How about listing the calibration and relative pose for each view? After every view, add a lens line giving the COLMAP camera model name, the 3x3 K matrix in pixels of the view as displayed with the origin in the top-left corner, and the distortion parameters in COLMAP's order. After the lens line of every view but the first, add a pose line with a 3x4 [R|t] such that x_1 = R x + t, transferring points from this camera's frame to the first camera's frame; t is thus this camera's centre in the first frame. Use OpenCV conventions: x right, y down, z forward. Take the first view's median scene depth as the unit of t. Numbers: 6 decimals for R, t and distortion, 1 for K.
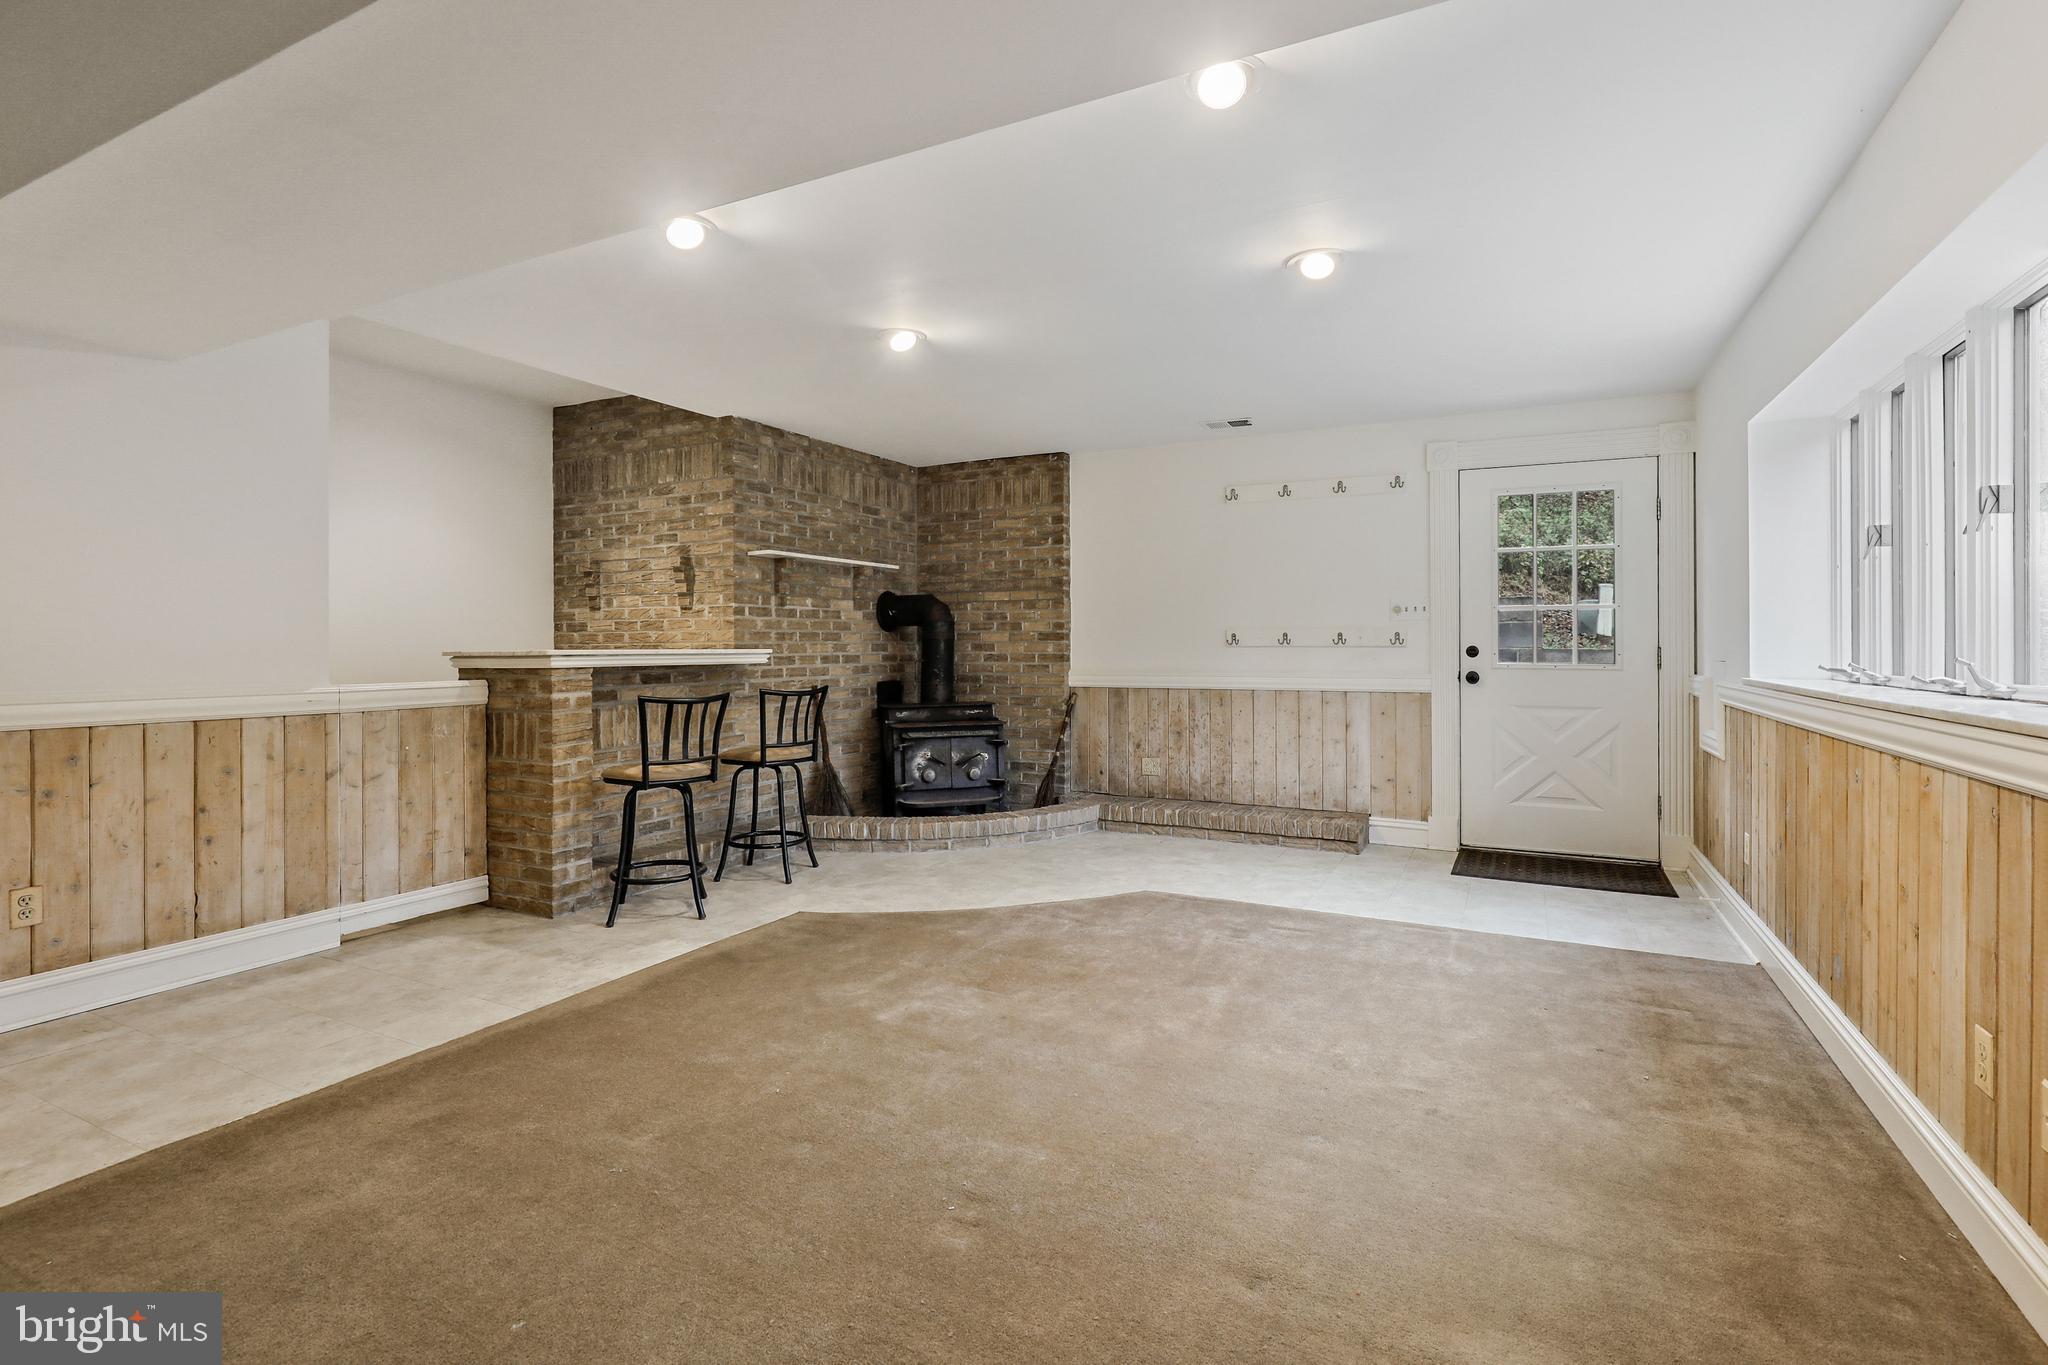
lens RADIAL K [[966.9, 0, 1030.5], [0, 966.9, 637.5], [0, 0, 1]] dist [-0.000899, 0.000556]
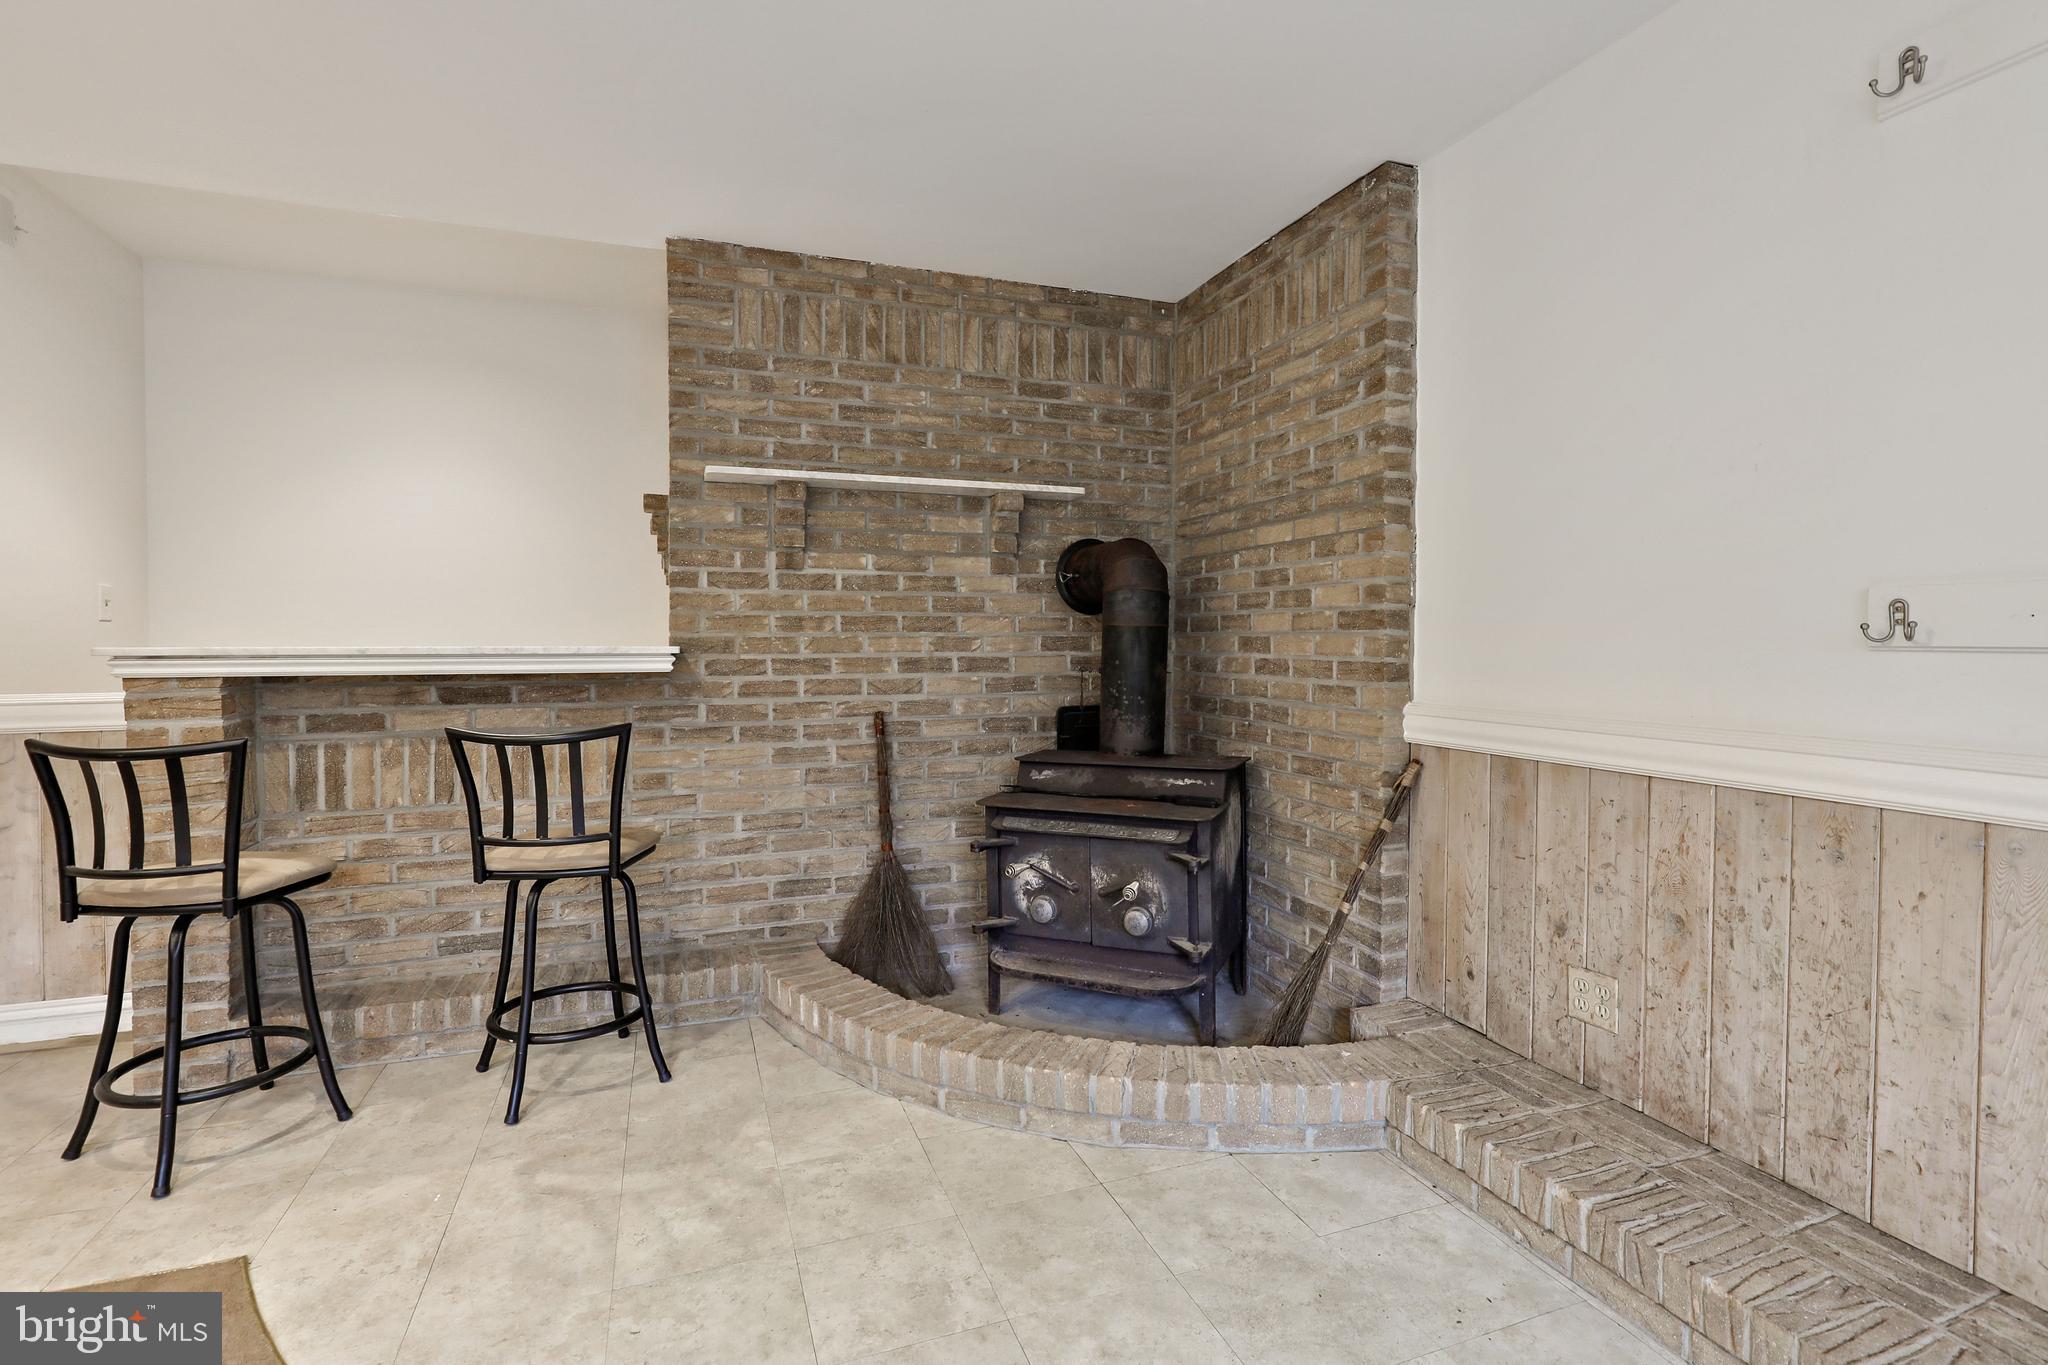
lens RADIAL K [[966.9, 0, 1042.3], [0, 966.9, 654.6], [0, 0, 1]] dist [-0.000899, 0.000556]
pose [[0.737585, 0.013658, -0.675117, 0.209263], [0.004285, 0.999681, 0.024907, 0.003243], [0.675241, -0.021264, 0.737290, 0.622010]]
